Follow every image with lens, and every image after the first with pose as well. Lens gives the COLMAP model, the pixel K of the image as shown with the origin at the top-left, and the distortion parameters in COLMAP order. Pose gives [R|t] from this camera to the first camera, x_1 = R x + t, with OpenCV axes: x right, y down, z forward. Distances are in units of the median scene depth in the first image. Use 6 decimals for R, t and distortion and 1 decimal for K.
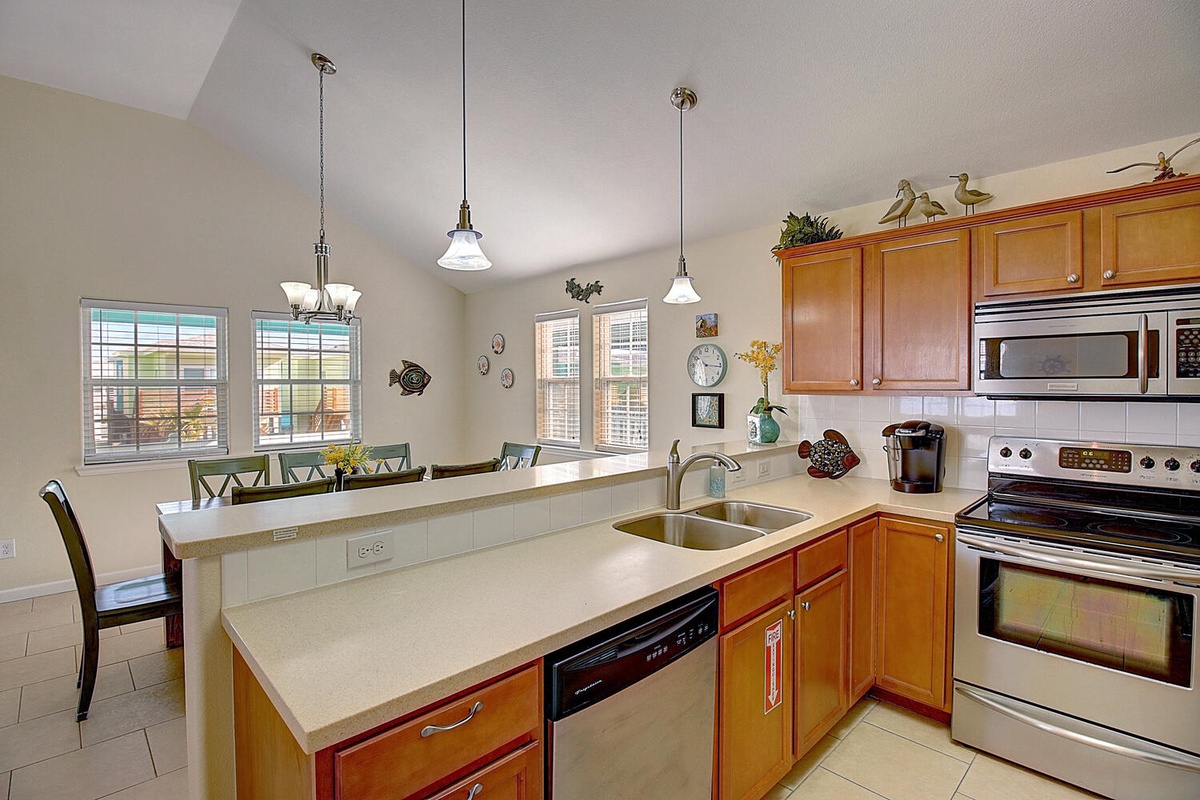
lens RADIAL K [[571.7, 0, 599.4], [0, 571.7, 394.4], [0, 0, 1]] dist [0.018593, -0.014915]
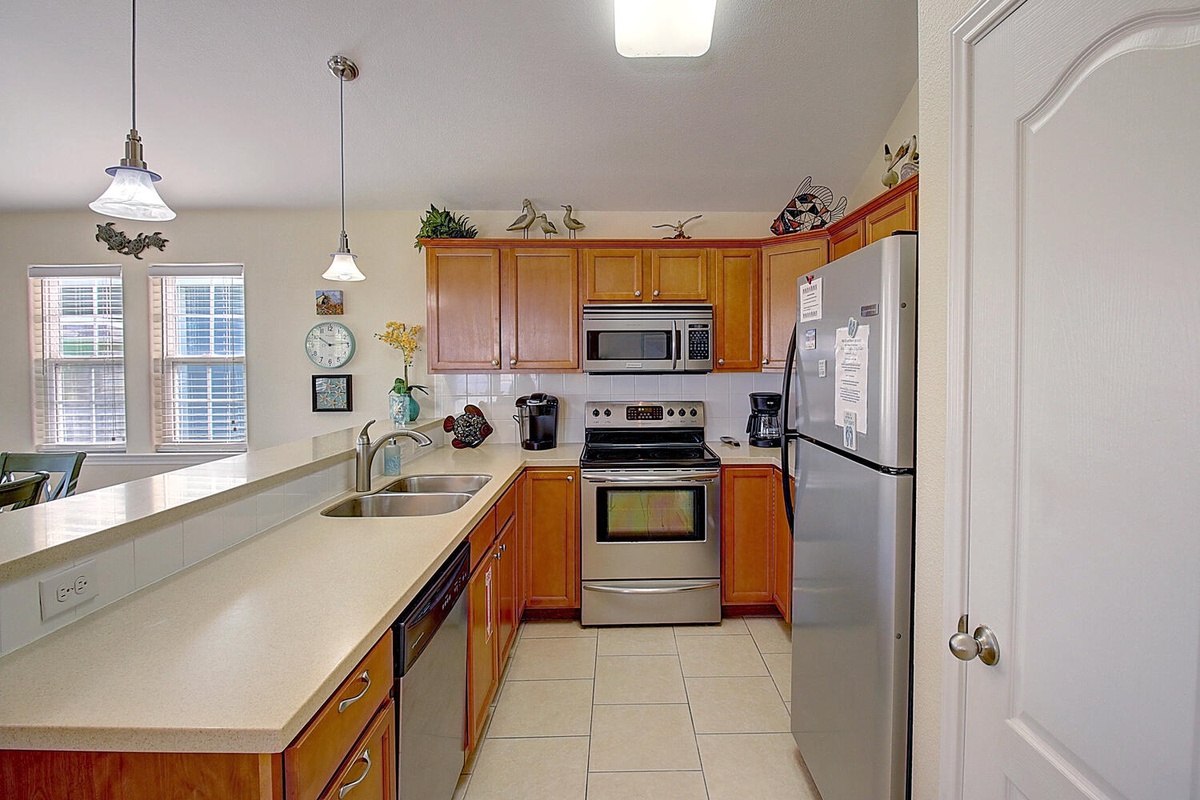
lens RADIAL K [[639.7, 0, 600.8], [0, 639.7, 383.1], [0, 0, 1]] dist [0.048998, -0.030363]
pose [[0.677932, -0.025913, 0.734668, -0.389637], [0.018856, 0.999663, 0.017859, 0.001170], [-0.734883, 0.001746, 0.678192, -0.055406]]
